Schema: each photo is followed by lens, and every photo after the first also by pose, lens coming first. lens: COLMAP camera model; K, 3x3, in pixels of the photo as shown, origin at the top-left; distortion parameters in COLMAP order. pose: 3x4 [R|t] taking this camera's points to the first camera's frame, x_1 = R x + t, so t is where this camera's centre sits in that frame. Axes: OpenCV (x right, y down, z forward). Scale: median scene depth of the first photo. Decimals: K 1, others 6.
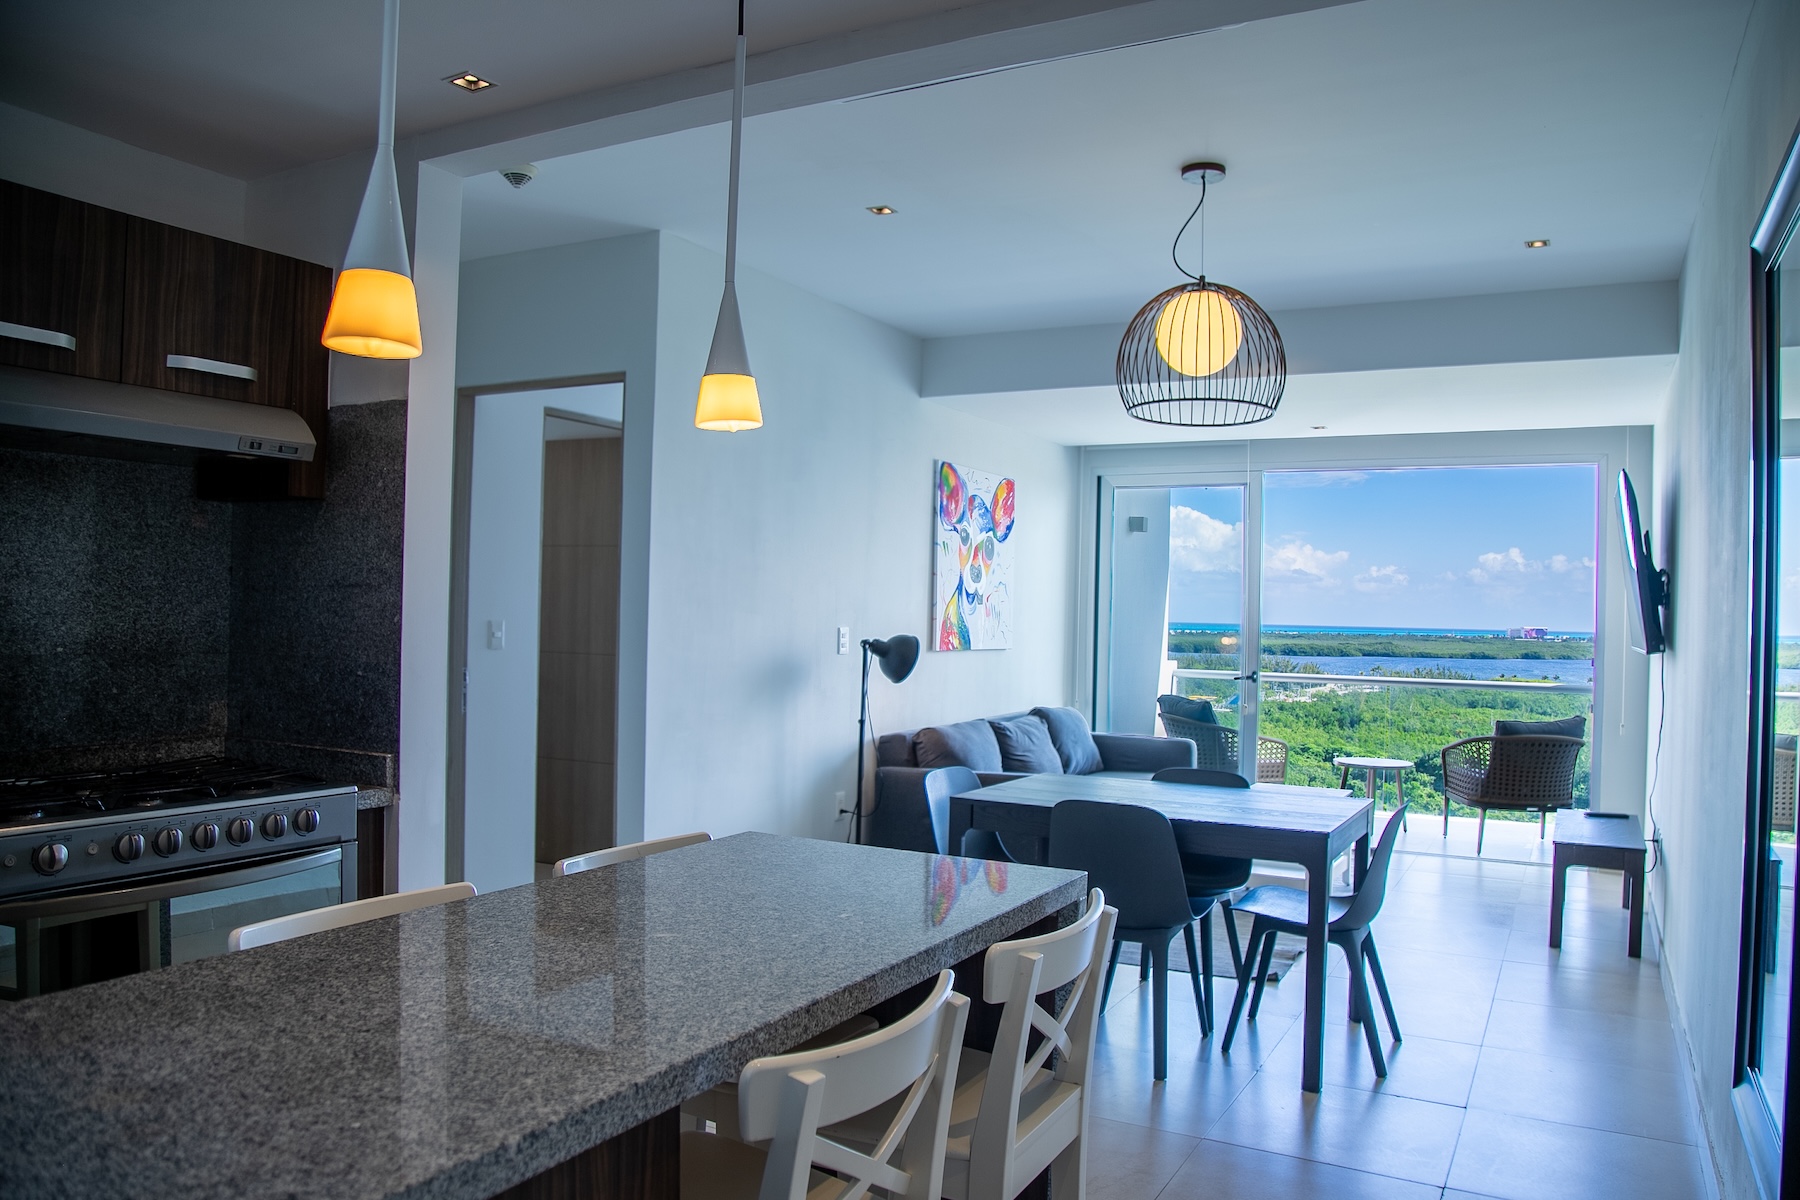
lens RADIAL K [[1238.1, 0, 908.1], [0, 1238.1, 607.8], [0, 0, 1]] dist [-0.112669, 0.061214]
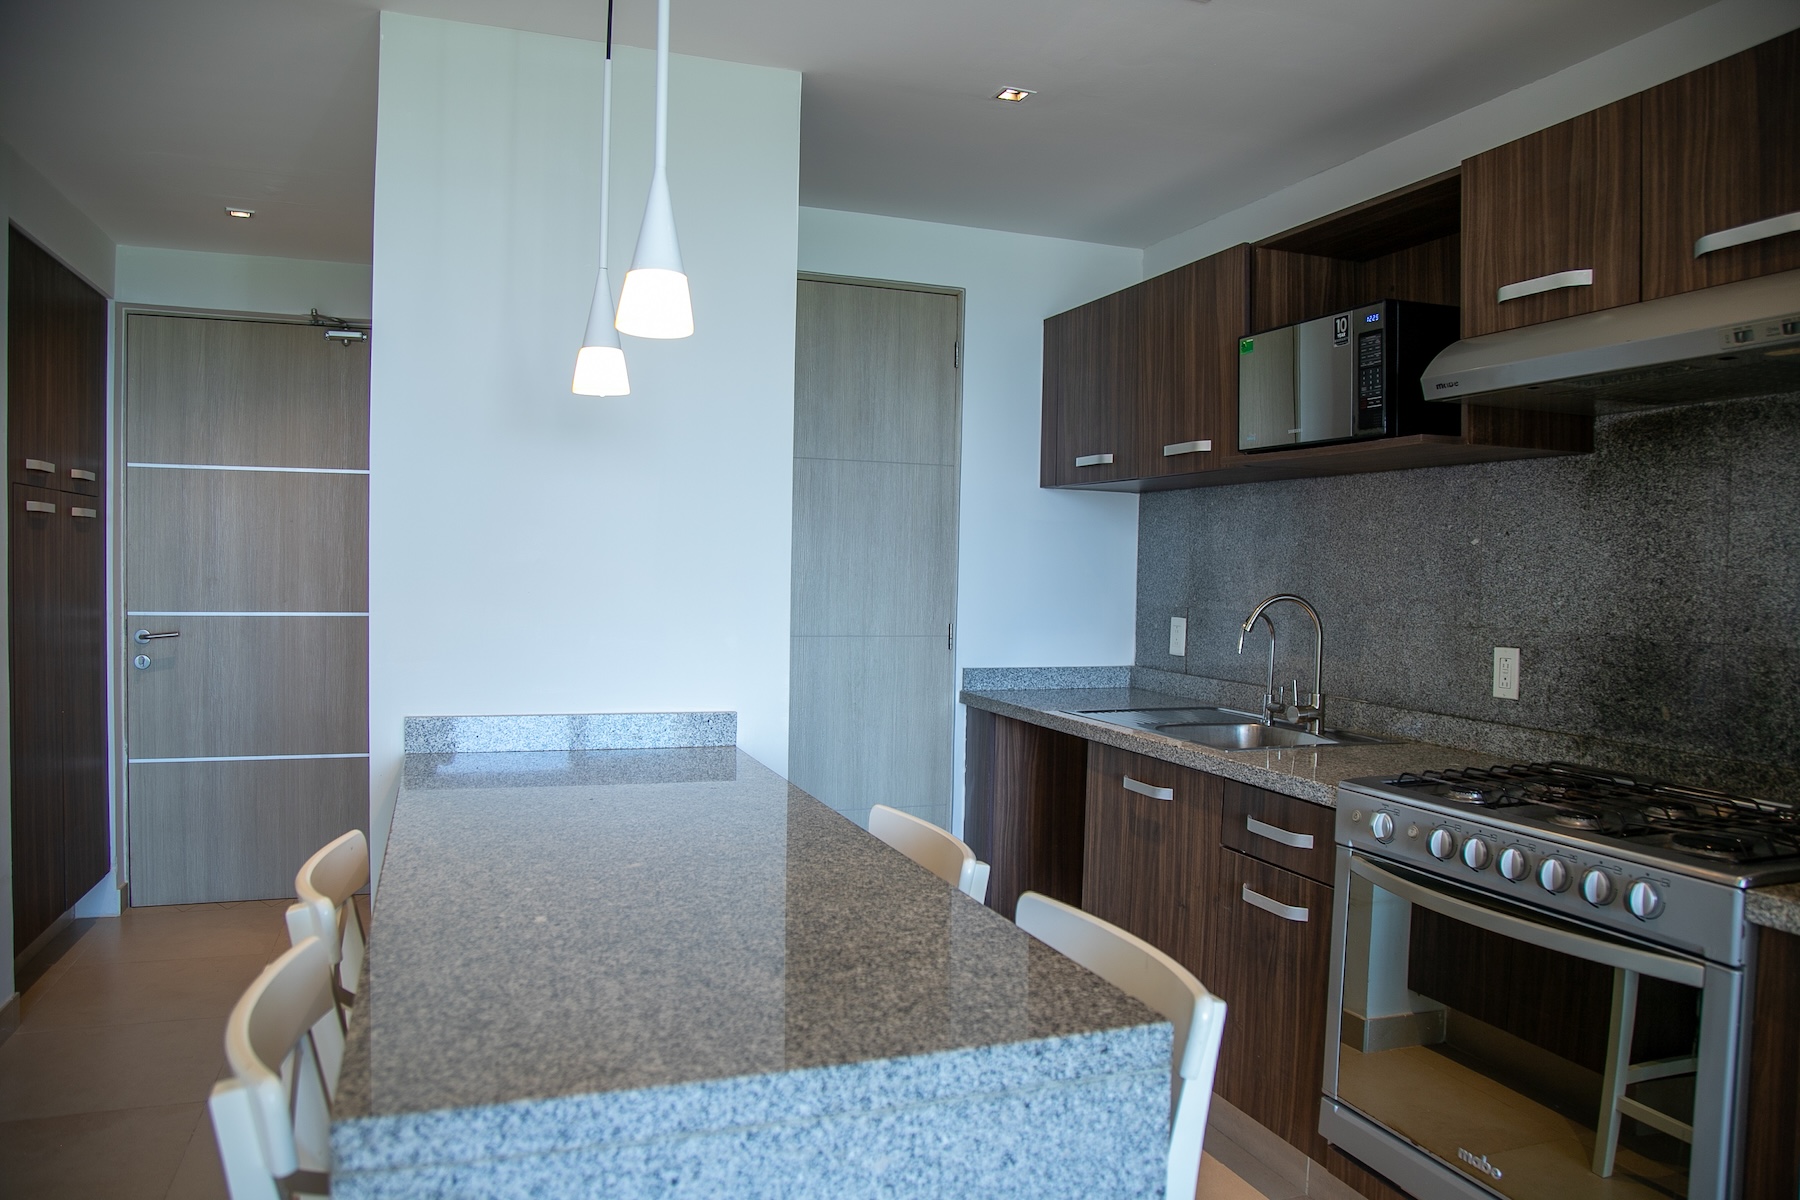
lens RADIAL K [[1238.1, 0, 908.1], [0, 1238.1, 607.8], [0, 0, 1]] dist [-0.112669, 0.061214]
pose [[-0.648641, -0.008335, -0.761049, 0.385000], [-0.032366, 0.999338, 0.016641, 0.028730], [0.760406, 0.035427, -0.648481, 1.647387]]
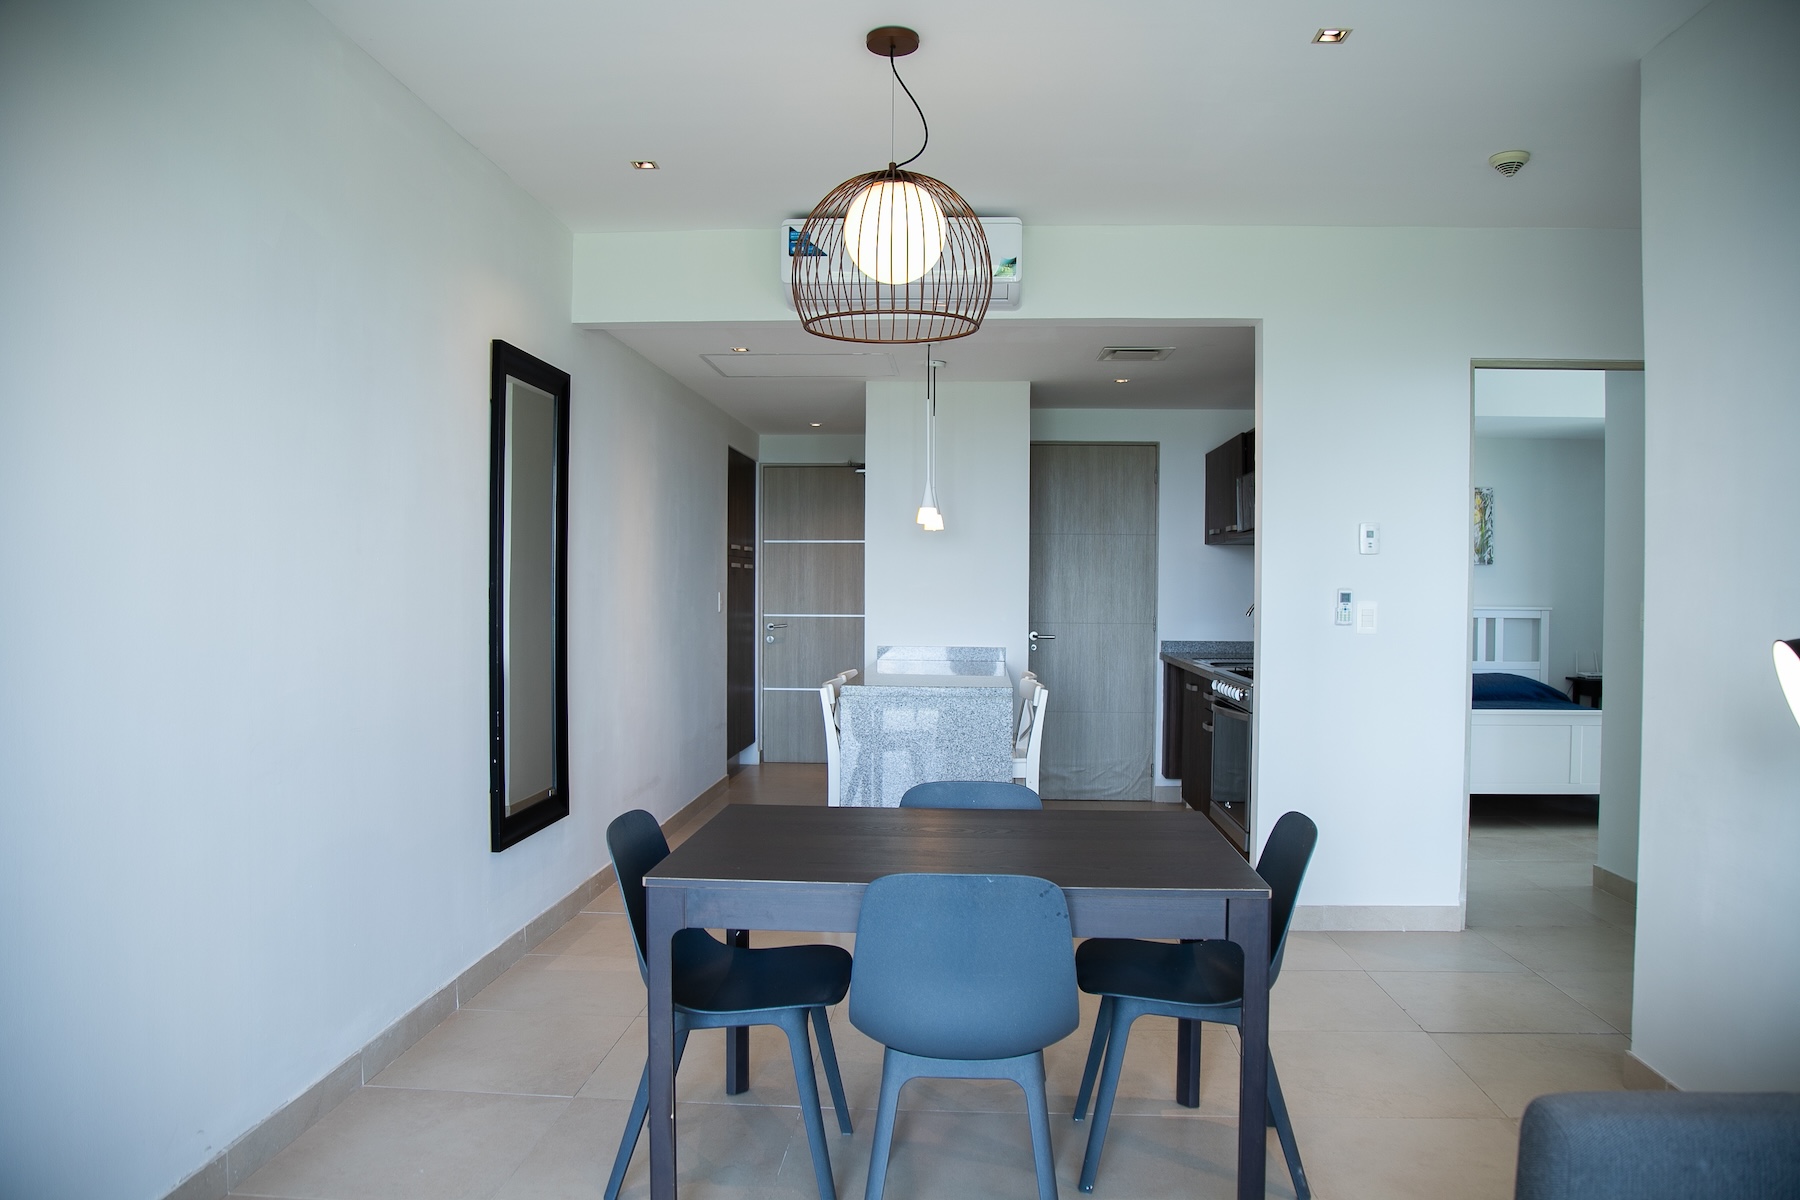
lens RADIAL K [[1238.1, 0, 908.1], [0, 1238.1, 607.8], [0, 0, 1]] dist [-0.112669, 0.061214]
pose [[-0.902295, -0.018855, -0.430707, 0.636057], [-0.024925, 0.999654, 0.008453, 0.033322], [0.430398, 0.018363, -0.902452, 2.264498]]
